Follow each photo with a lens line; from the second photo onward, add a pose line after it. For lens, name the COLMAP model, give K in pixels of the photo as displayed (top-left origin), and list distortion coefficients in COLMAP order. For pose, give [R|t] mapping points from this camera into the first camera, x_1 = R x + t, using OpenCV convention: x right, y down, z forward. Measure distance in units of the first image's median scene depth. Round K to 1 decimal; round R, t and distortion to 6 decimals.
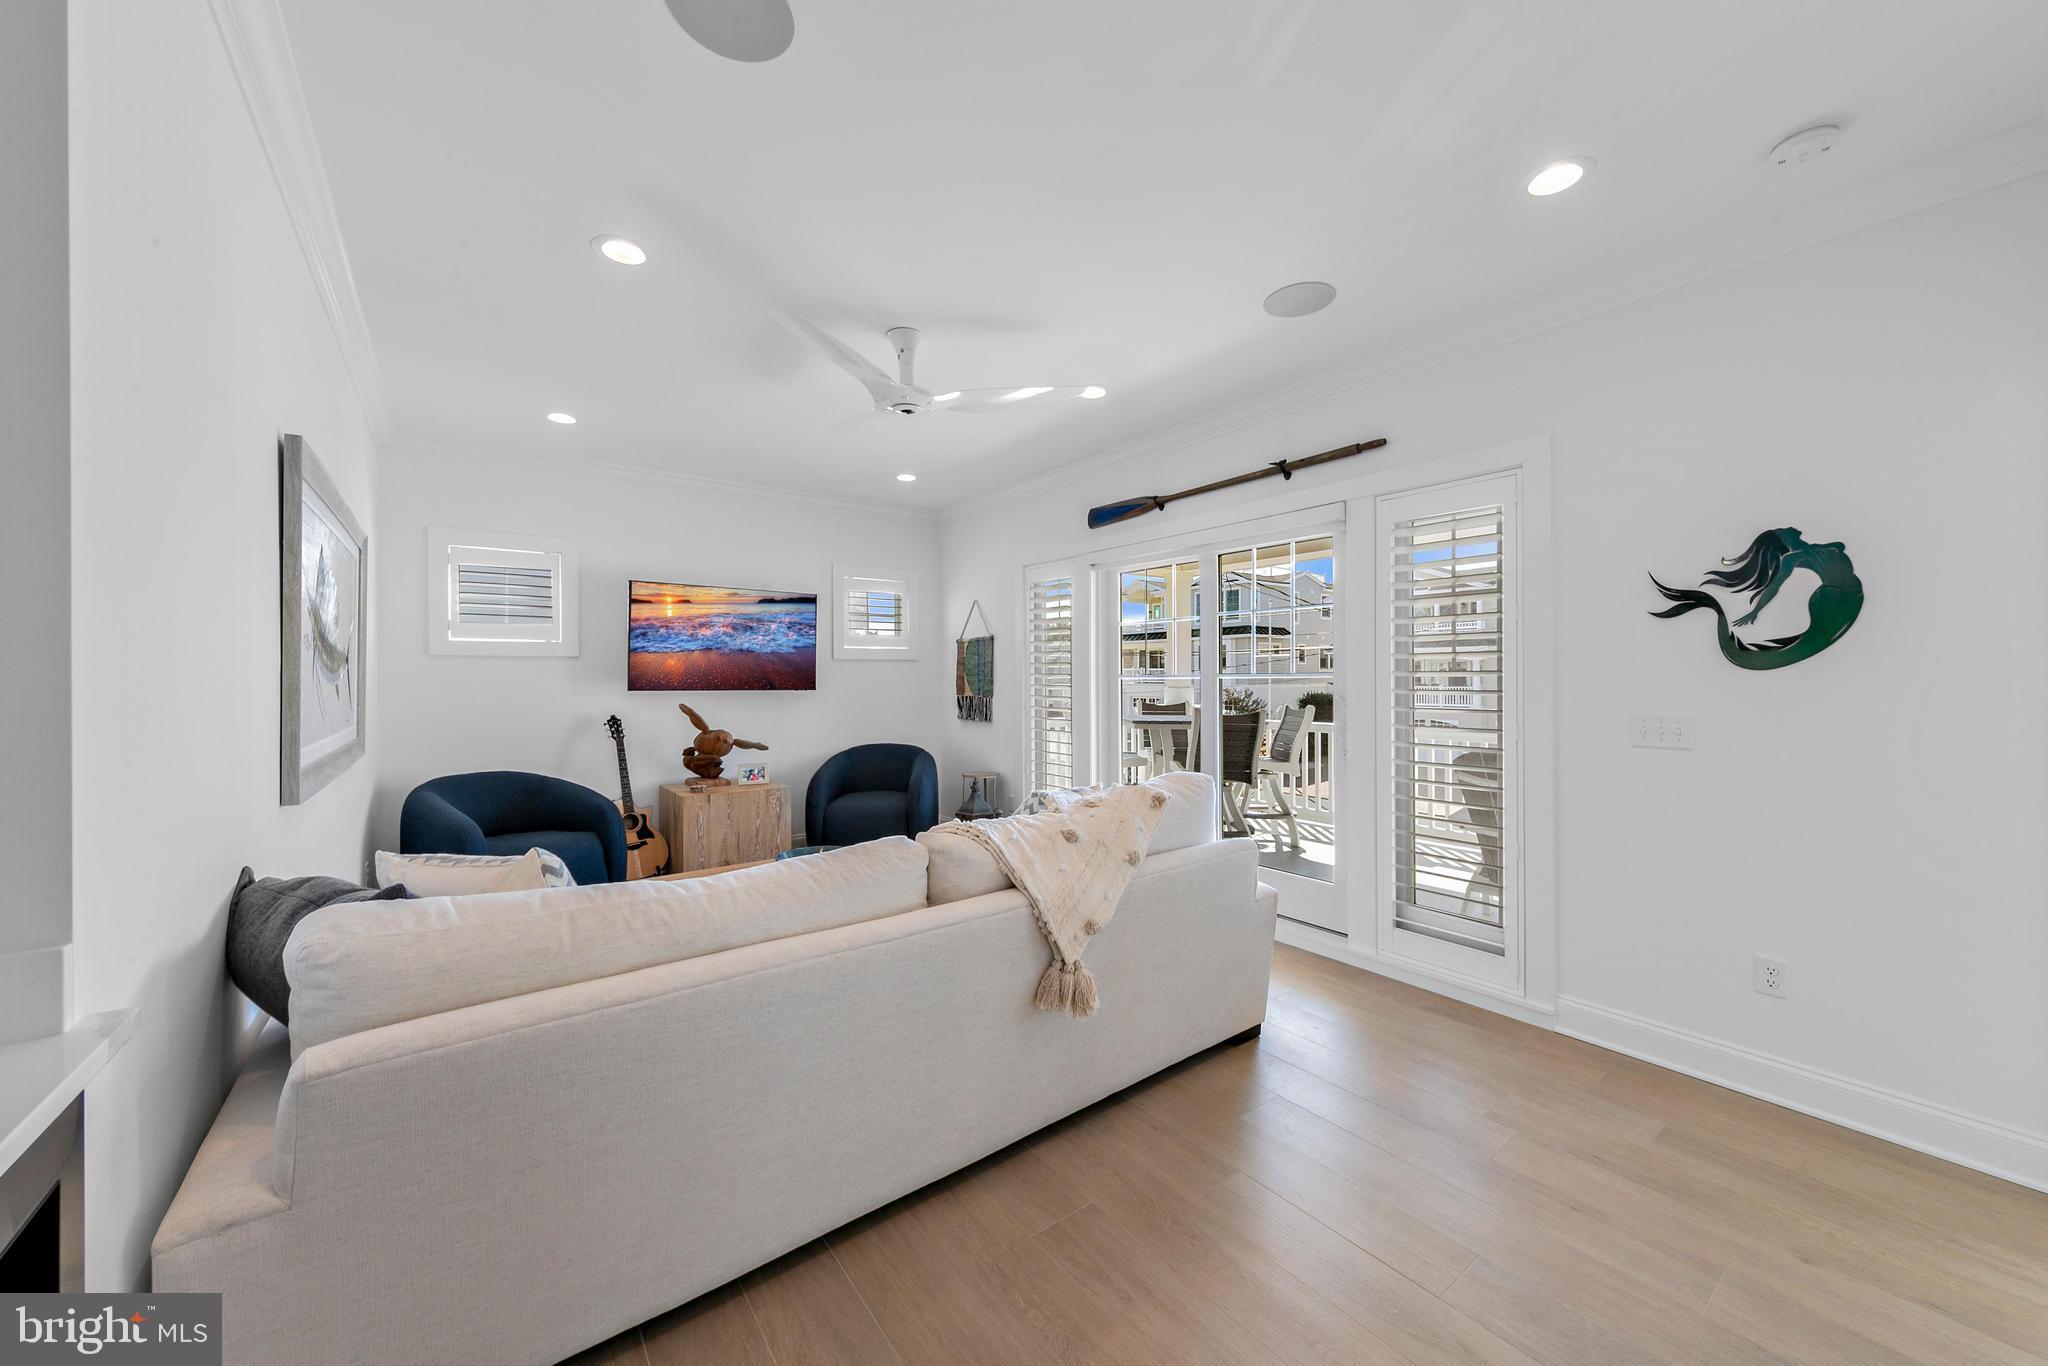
lens RADIAL K [[741.9, 0, 1031.1], [0, 741.9, 678.3], [0, 0, 1]] dist [0.000764, 0.000078]
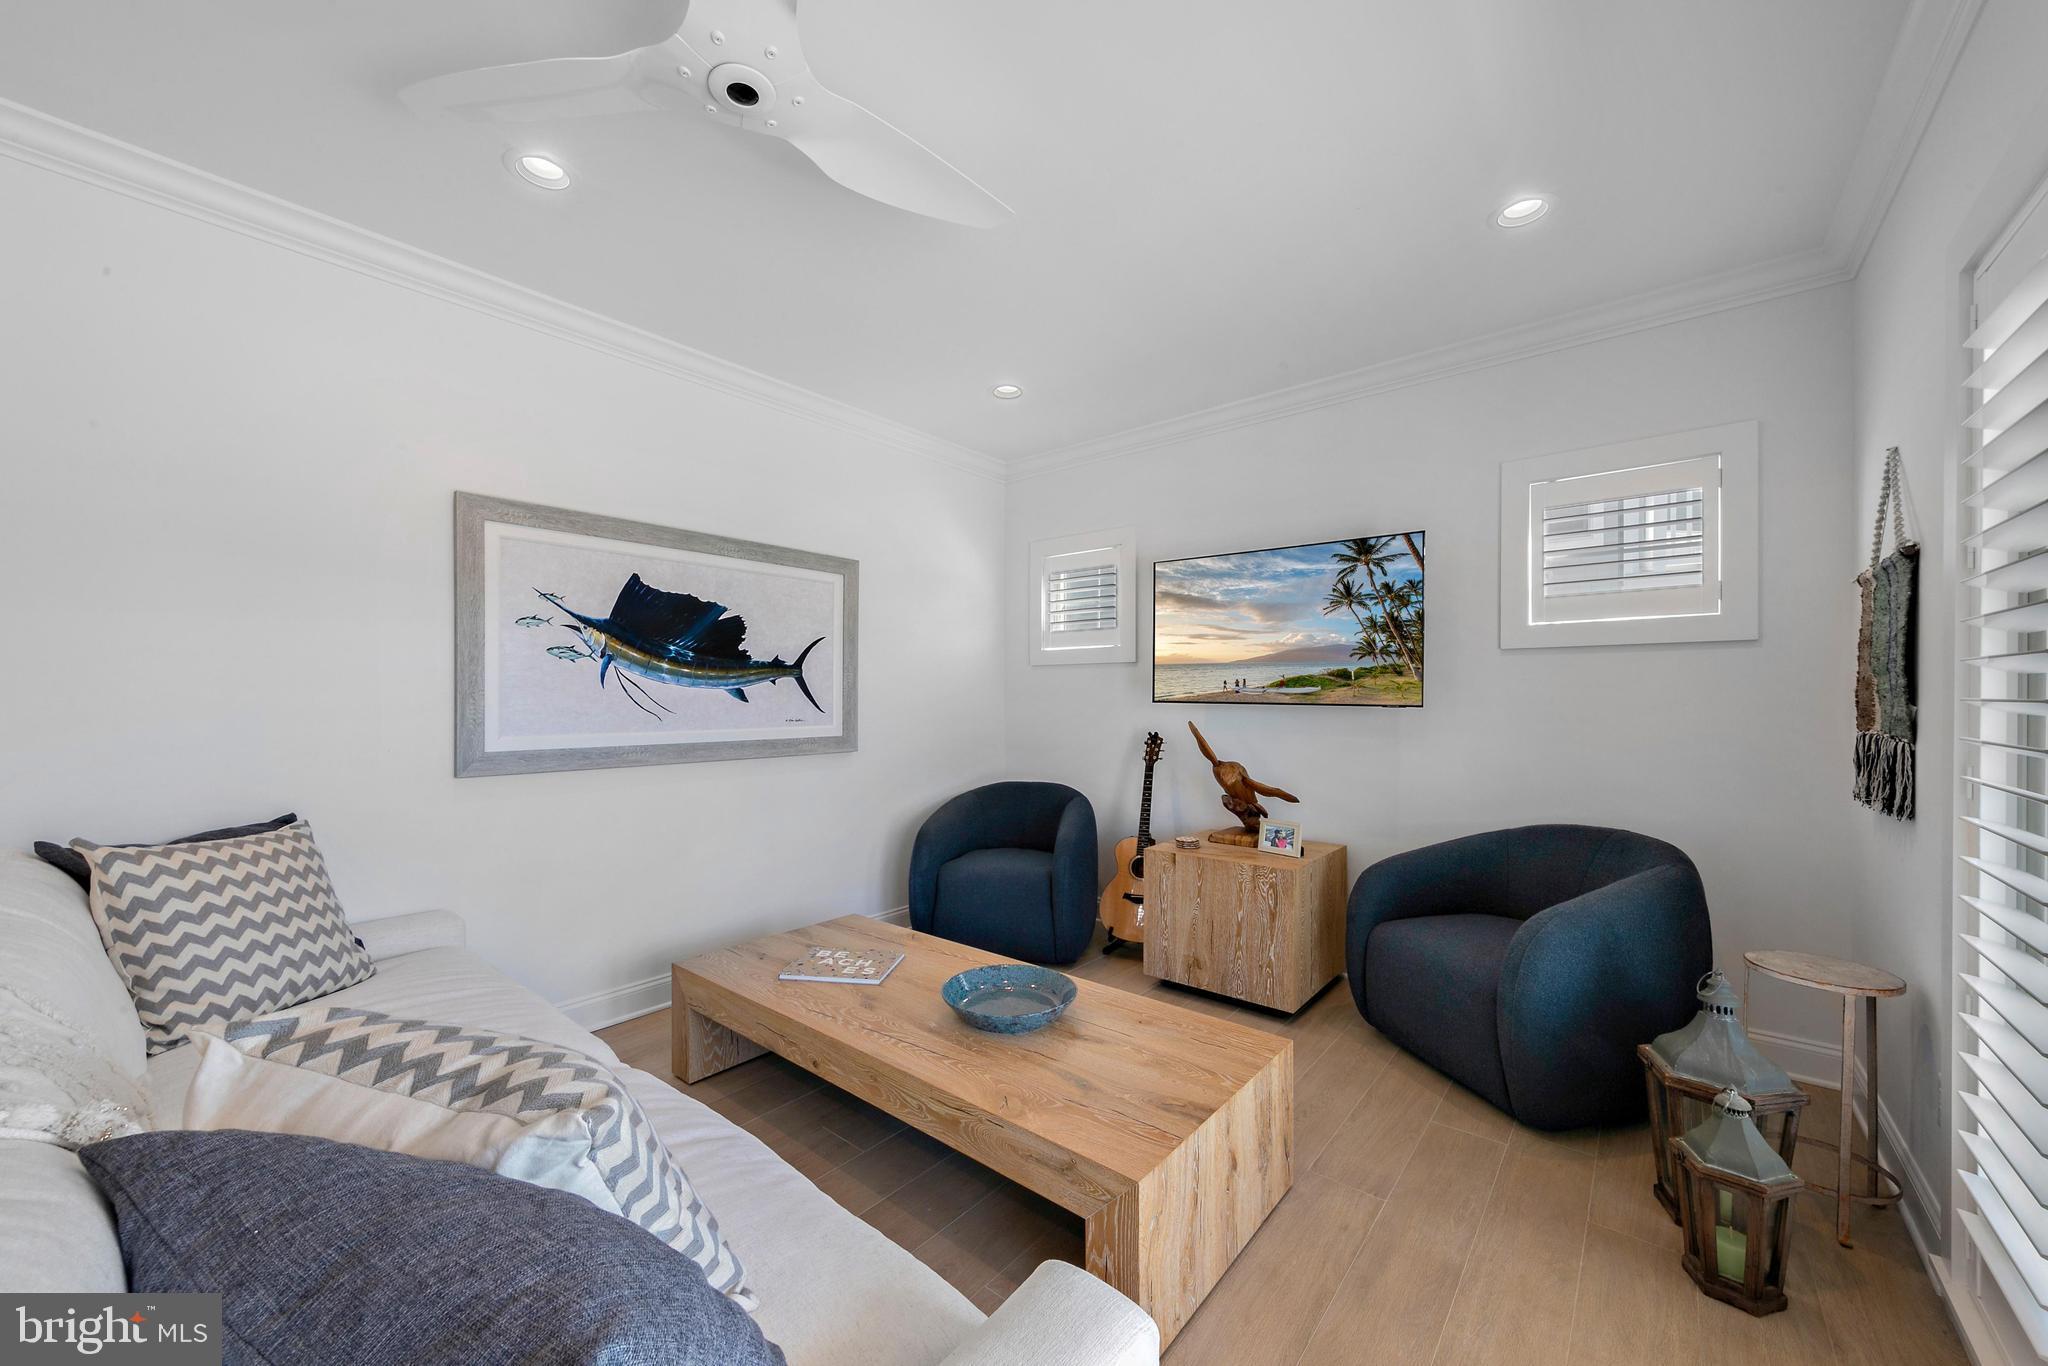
lens RADIAL K [[768.7, 0, 1026.1], [0, 768.7, 699.3], [0, 0, 1]] dist [0.001683, 0.000004]
pose [[0.224030, 0.006895, -0.974558, 0.224223], [-0.005568, 0.999968, 0.005795, 0.010035], [0.974566, 0.004128, 0.224061, 0.693003]]
